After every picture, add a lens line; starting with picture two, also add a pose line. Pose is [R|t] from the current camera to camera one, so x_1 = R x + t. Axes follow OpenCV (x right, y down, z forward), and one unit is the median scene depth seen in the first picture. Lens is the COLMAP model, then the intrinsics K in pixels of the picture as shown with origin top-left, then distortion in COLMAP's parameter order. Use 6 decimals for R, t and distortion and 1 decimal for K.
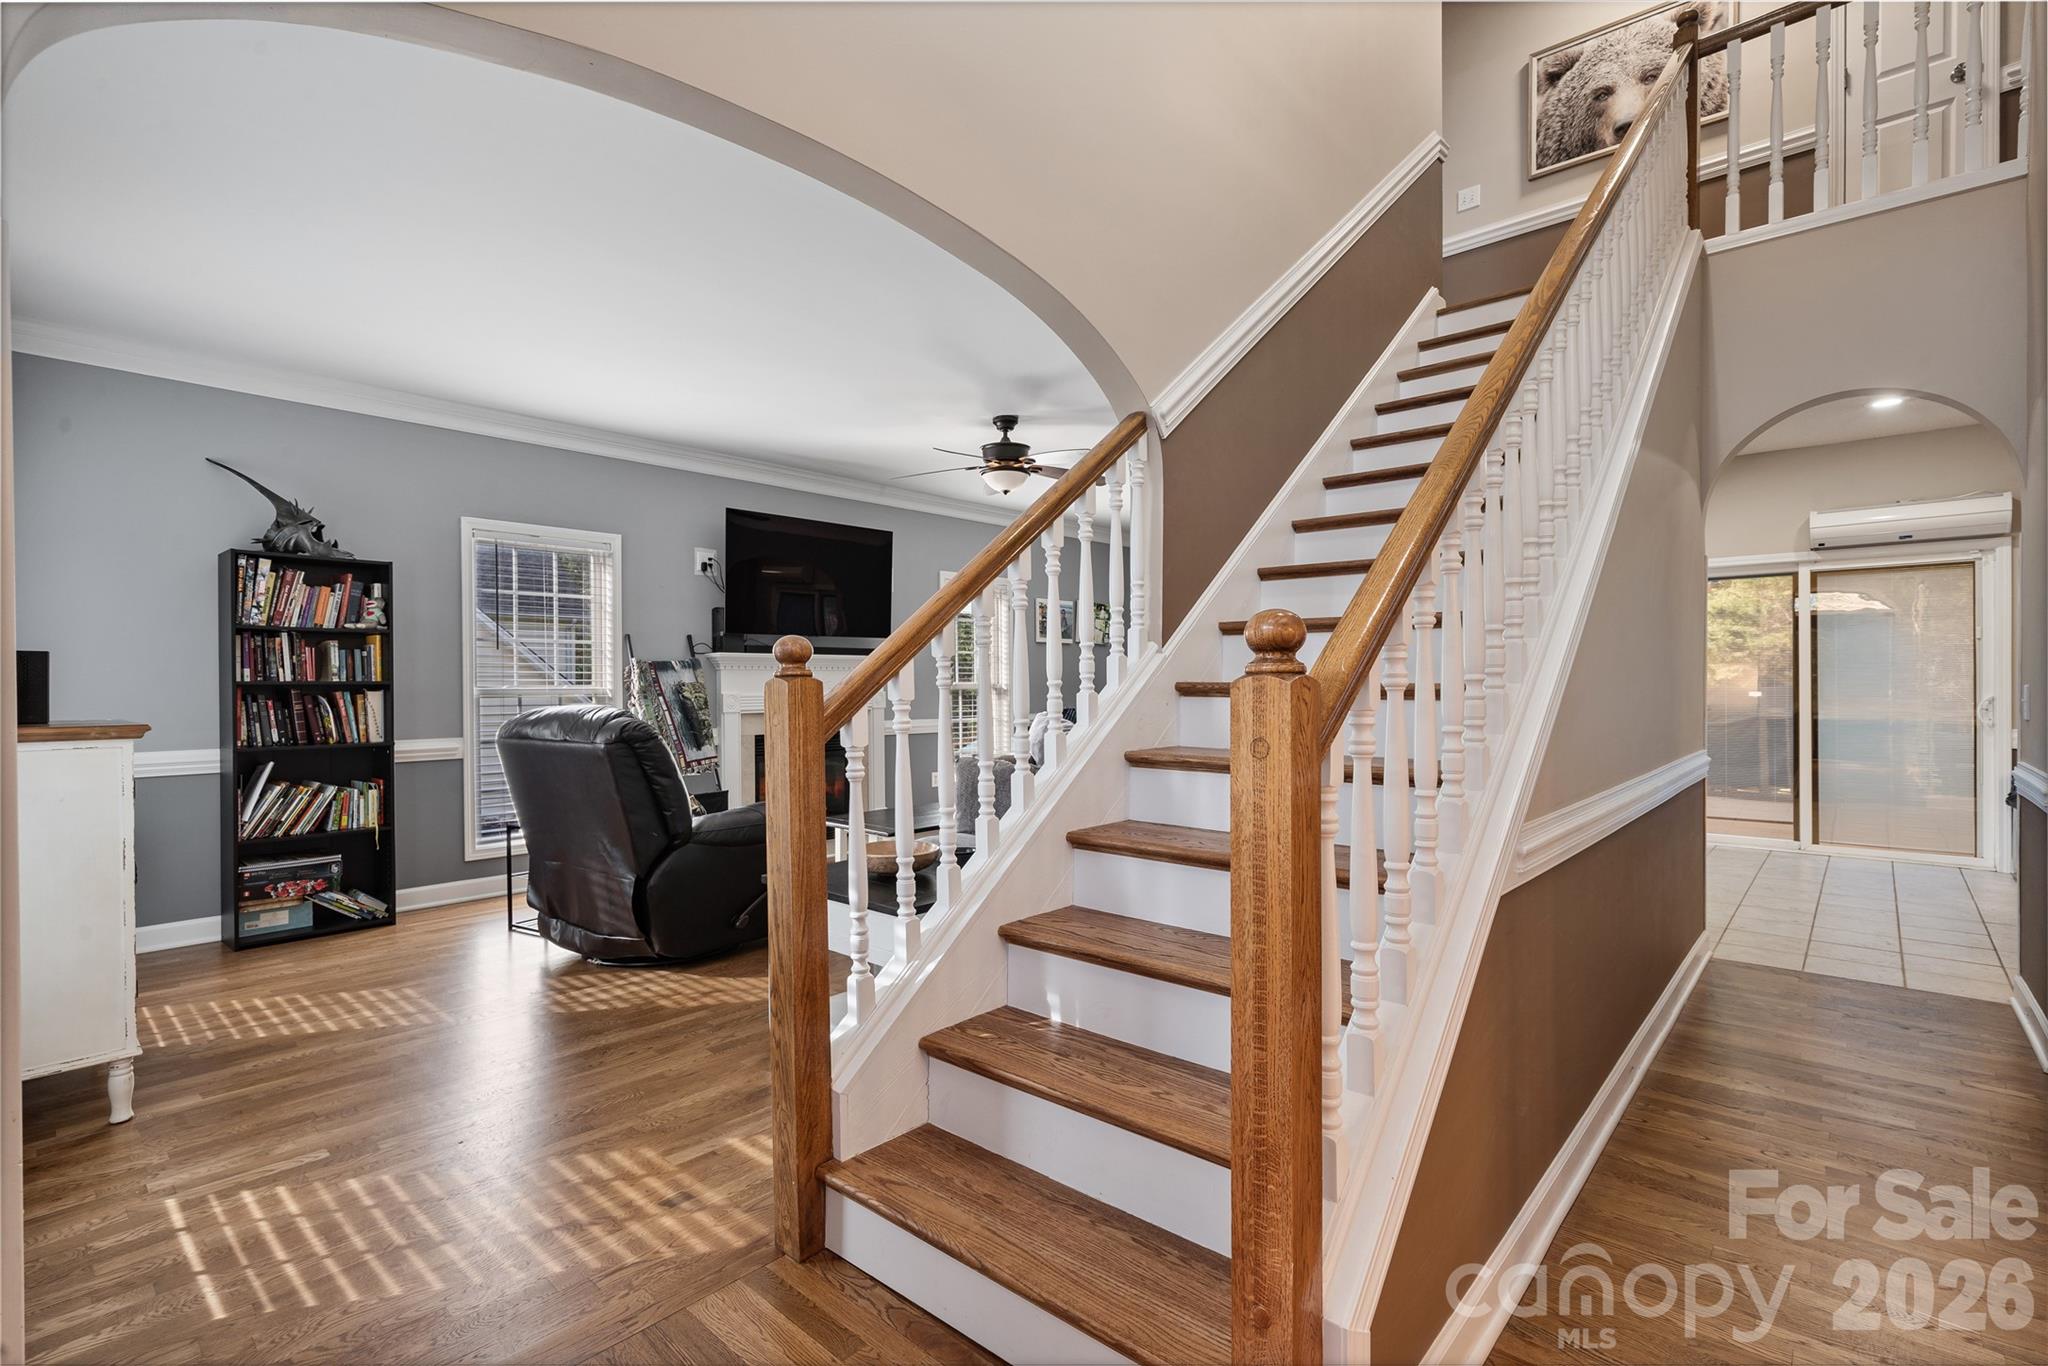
lens RADIAL K [[932.5, 0, 1024.0], [0, 932.5, 687.8], [0, 0, 1]] dist [-0.002417, -0.000659]
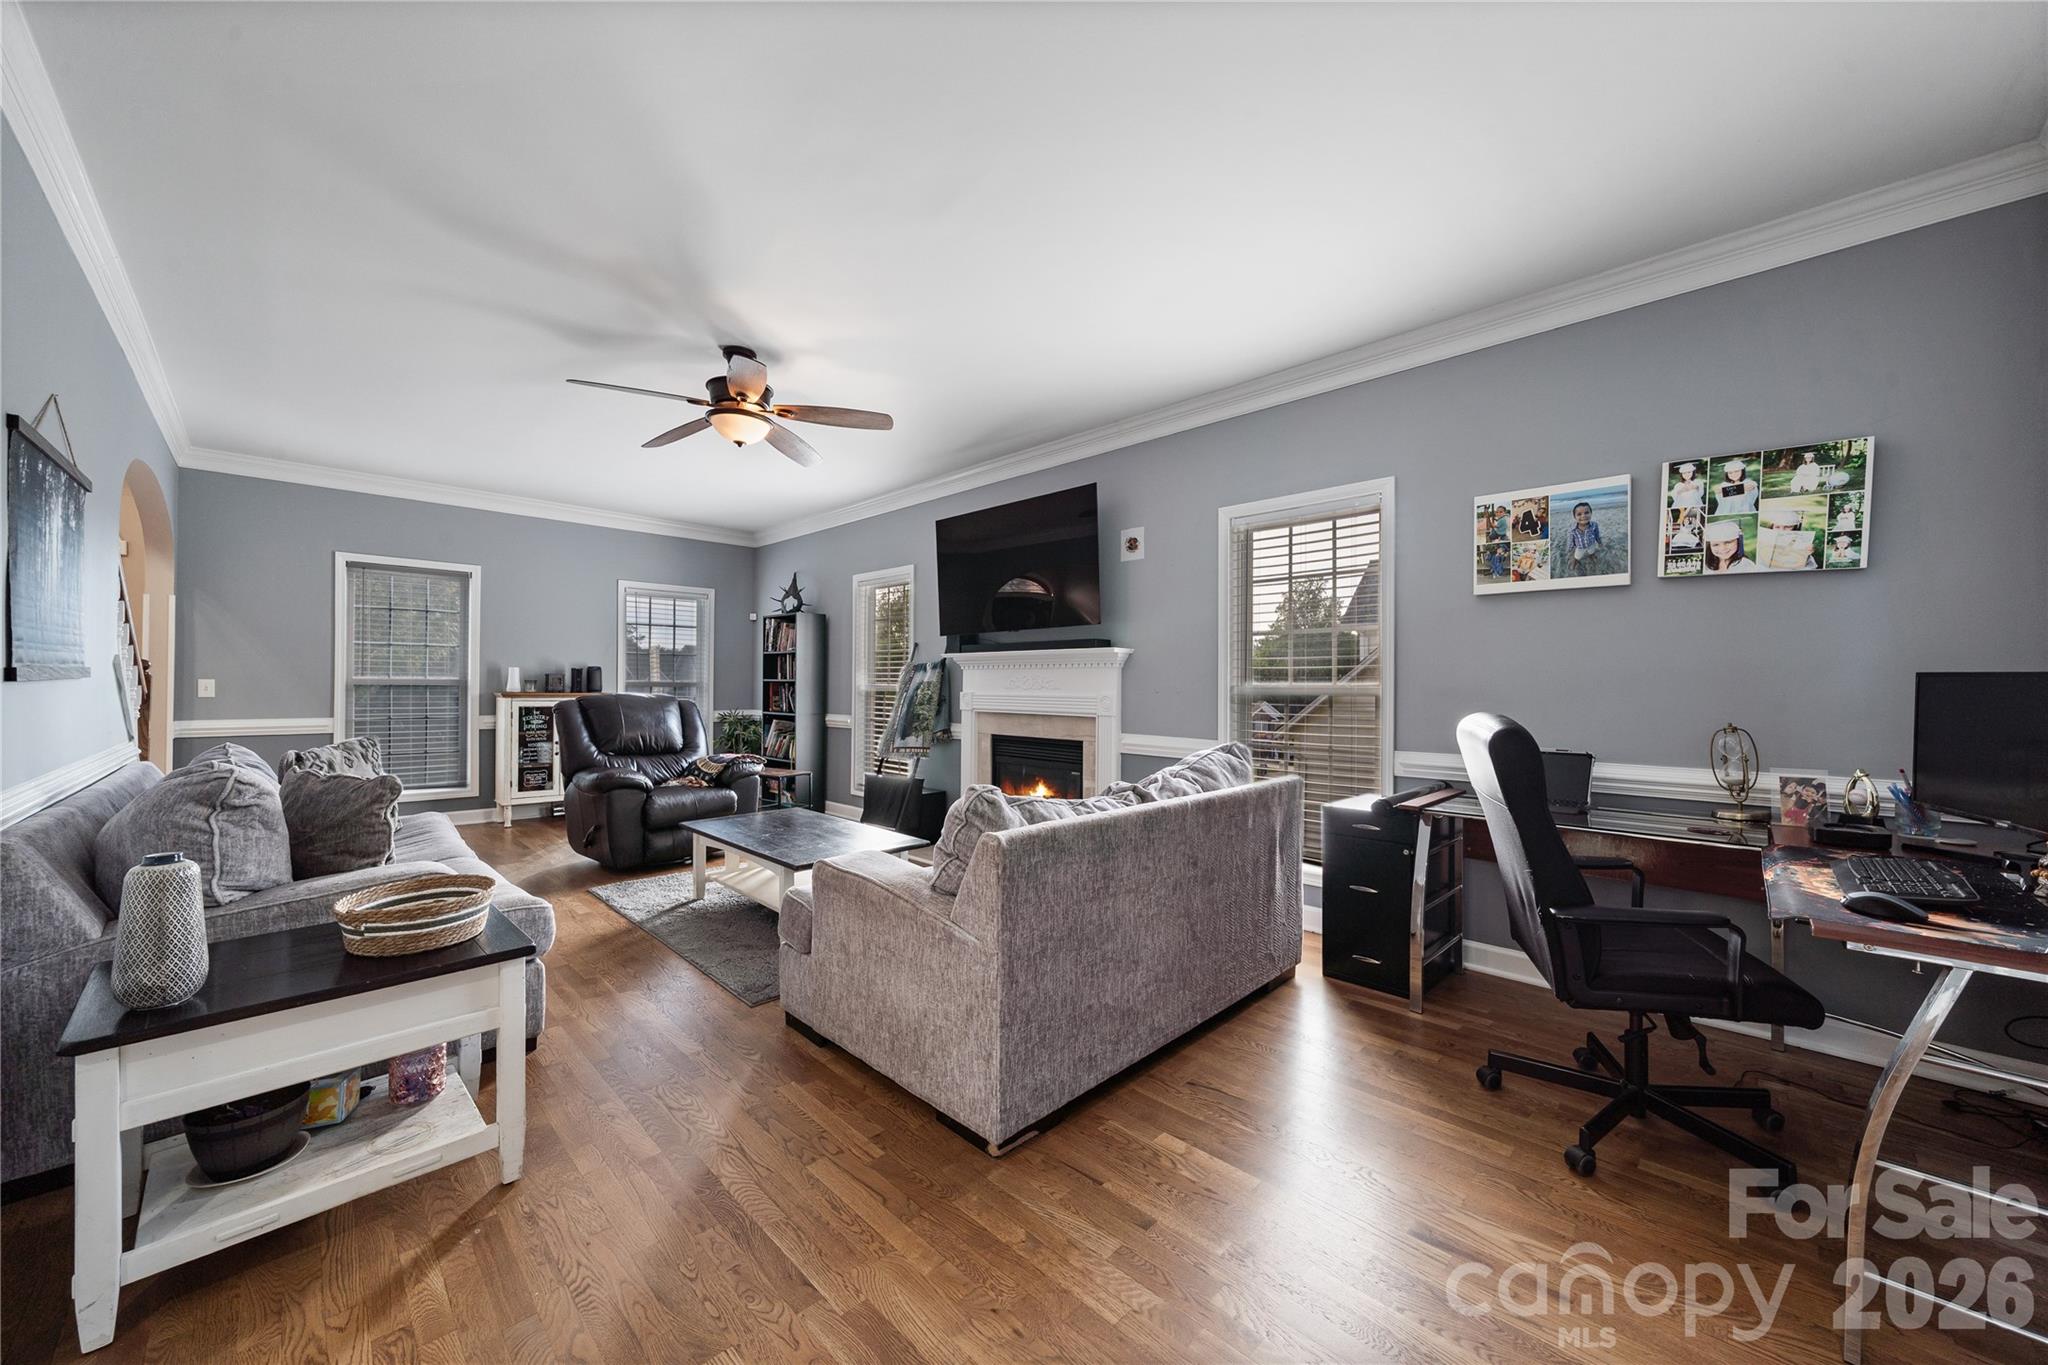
lens RADIAL K [[752.3, 0, 1035.2], [0, 752.3, 682.9], [0, 0, 1]] dist [-0.000734, -0.000007]
pose [[-0.038139, 0.007811, -0.999242, 0.725397], [-0.007654, 0.999938, 0.008109, -0.015636], [0.999243, 0.007958, -0.038076, 1.514788]]
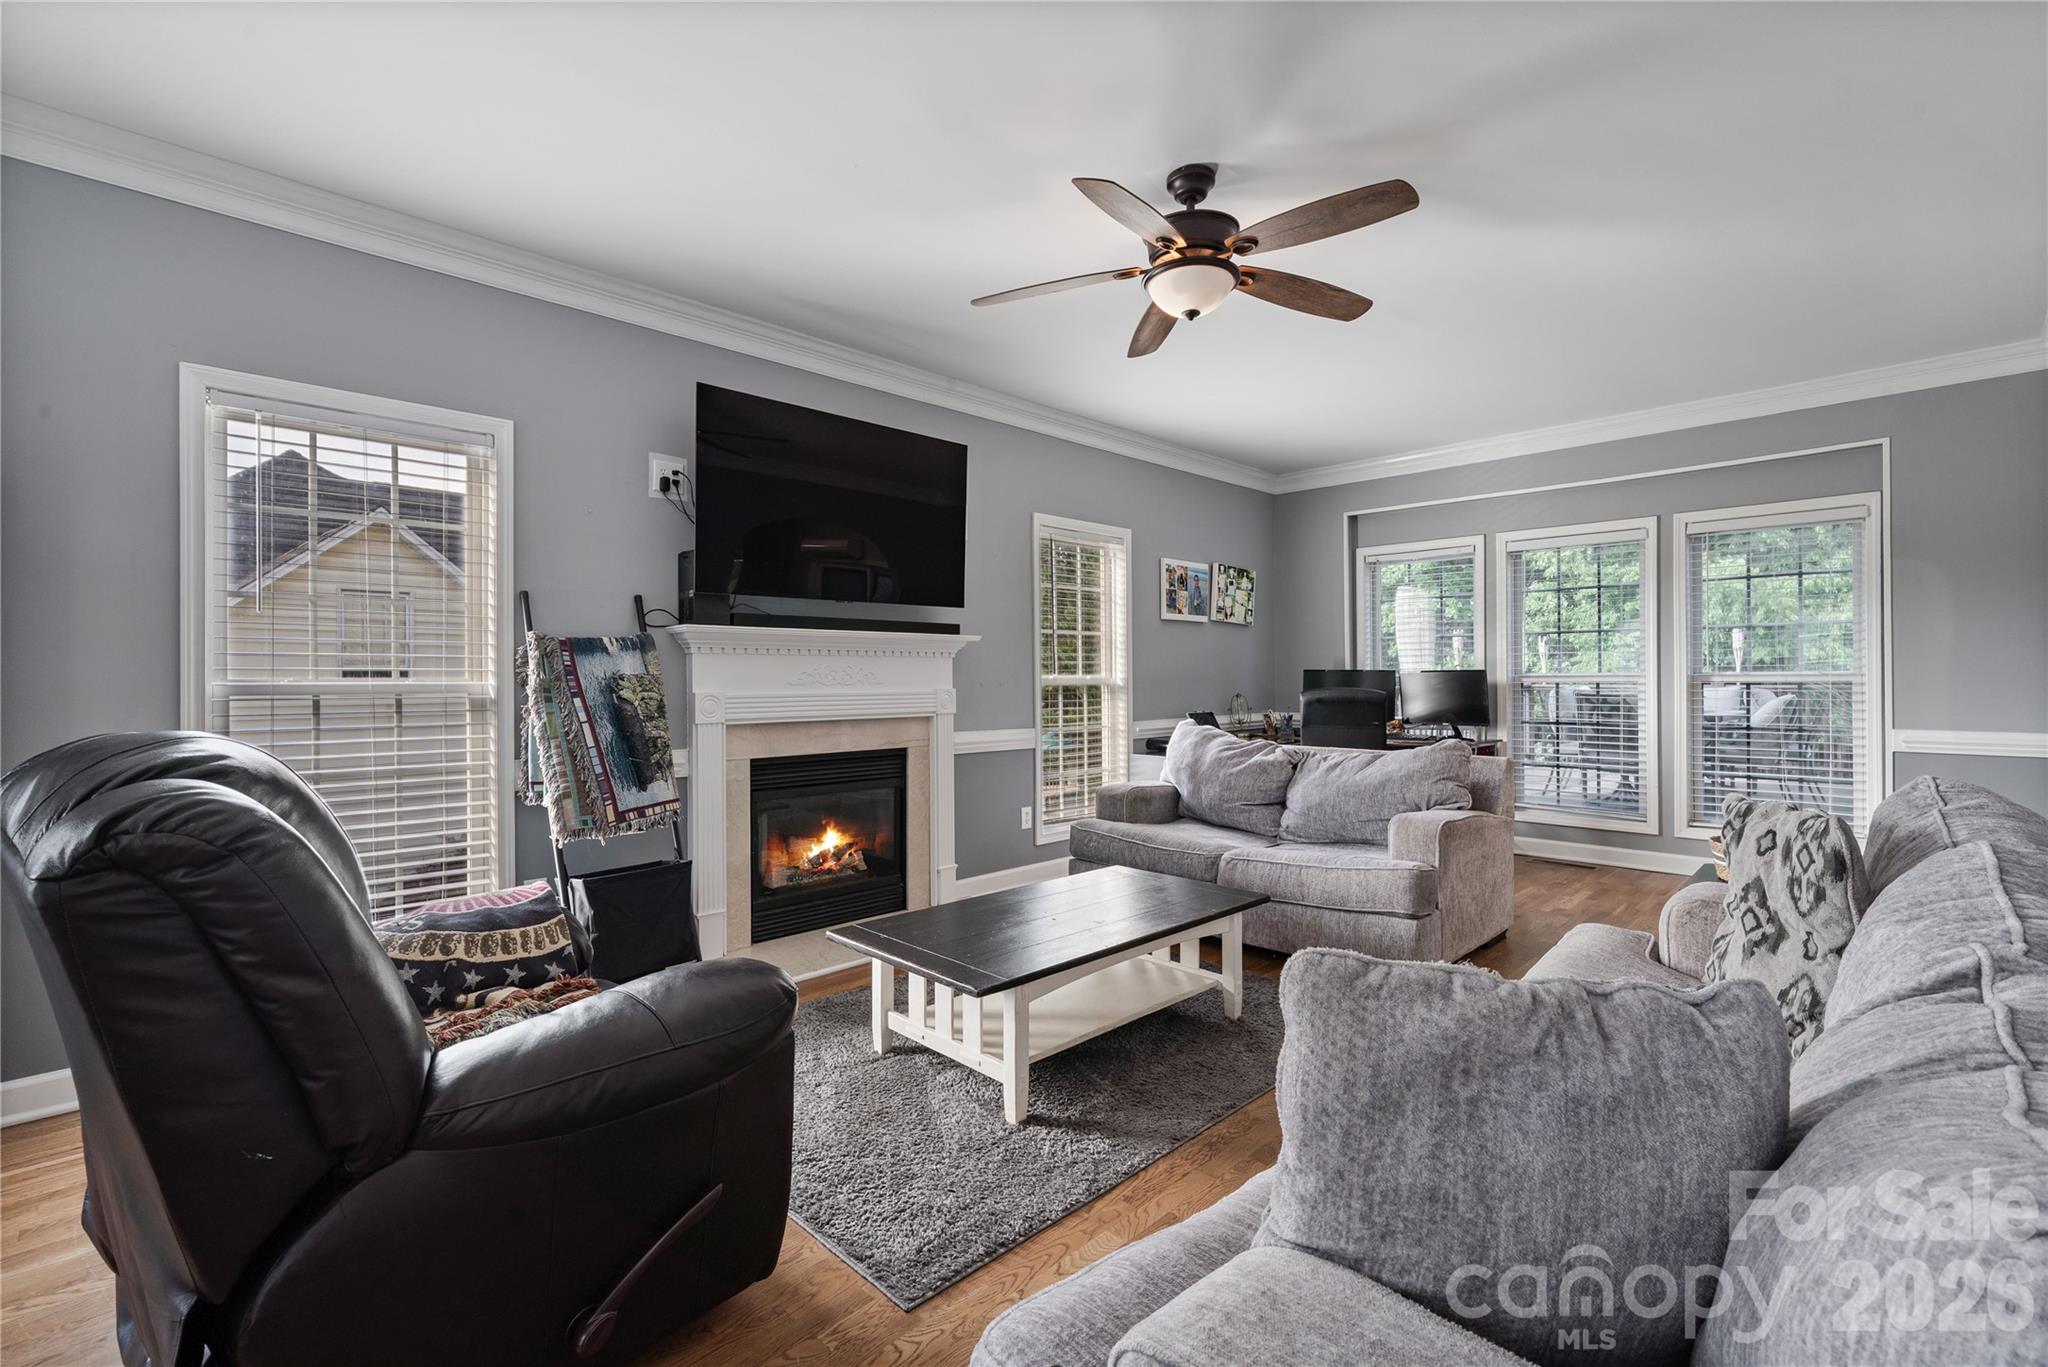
lens RADIAL K [[900.8, 0, 1023.7], [0, 900.8, 677.4], [0, 0, 1]] dist [0.000236, 0.000070]
pose [[0.998484, 0.001536, -0.055028, -0.103110], [-0.001865, 0.999981, -0.005929, -0.000774], [0.055018, 0.006023, 0.998467, 0.576306]]
